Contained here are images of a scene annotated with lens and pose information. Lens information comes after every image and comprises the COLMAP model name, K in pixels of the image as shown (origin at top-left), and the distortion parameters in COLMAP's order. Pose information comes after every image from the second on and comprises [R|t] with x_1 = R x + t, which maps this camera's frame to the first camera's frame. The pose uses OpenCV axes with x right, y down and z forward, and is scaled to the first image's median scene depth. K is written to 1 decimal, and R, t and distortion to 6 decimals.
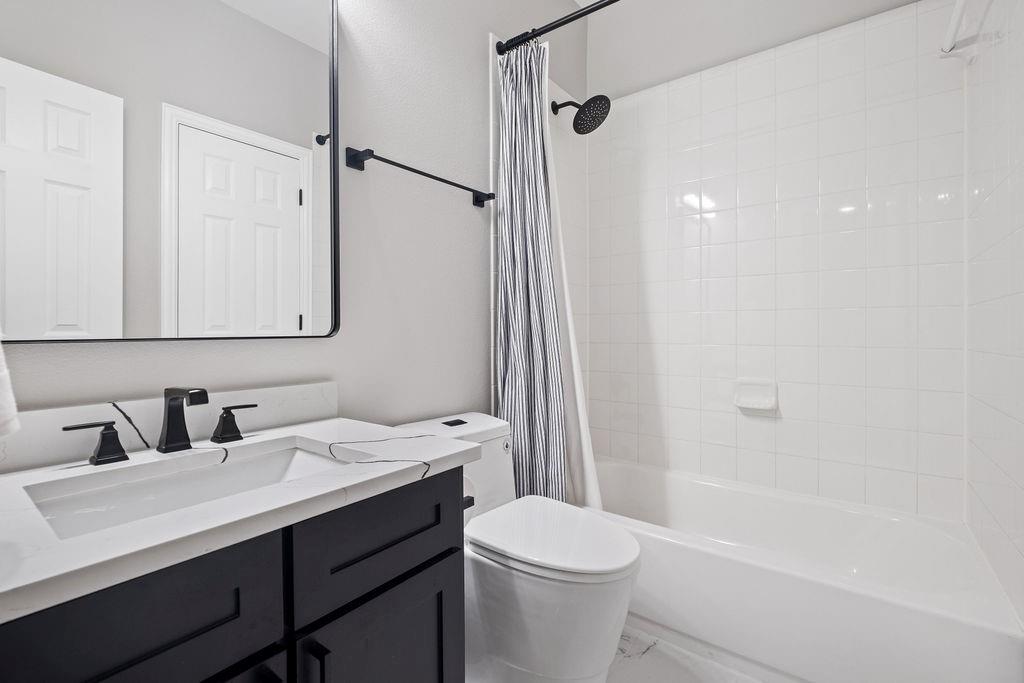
lens RADIAL K [[459.7, 0, 505.1], [0, 459.7, 338.1], [0, 0, 1]] dist [-0.002404, -0.000292]
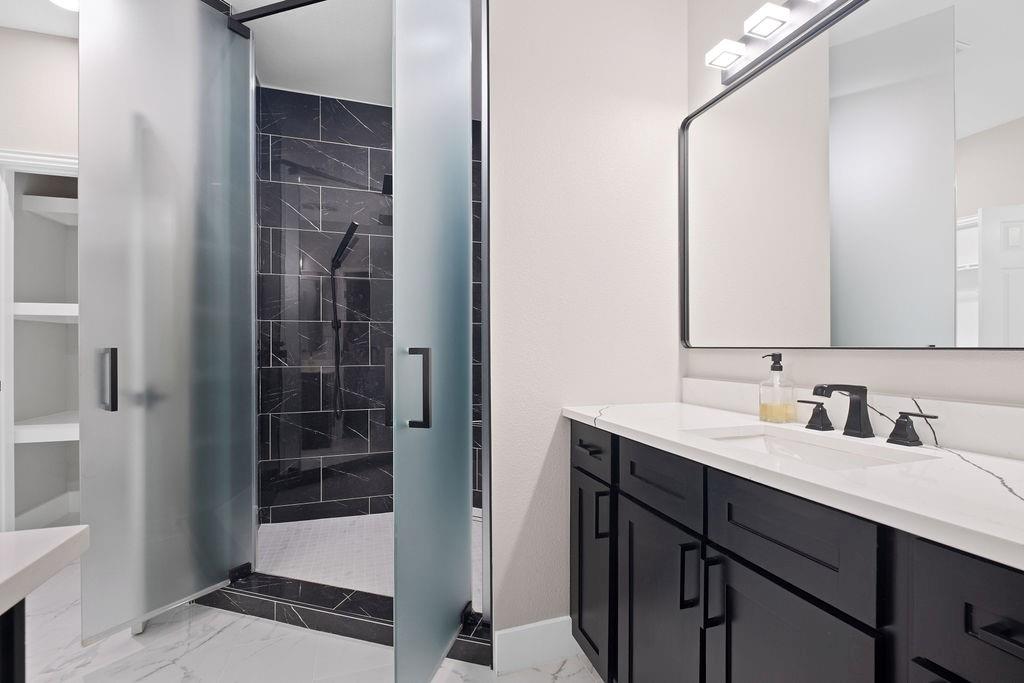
lens RADIAL K [[459.7, 0, 505.1], [0, 459.7, 338.1], [0, 0, 1]] dist [-0.002404, -0.000292]
pose [[-0.559137, -0.010100, -0.829013, 0.868472], [-0.005965, 0.999949, -0.008159, -0.007845], [0.829054, 0.000383, -0.559169, 0.907326]]
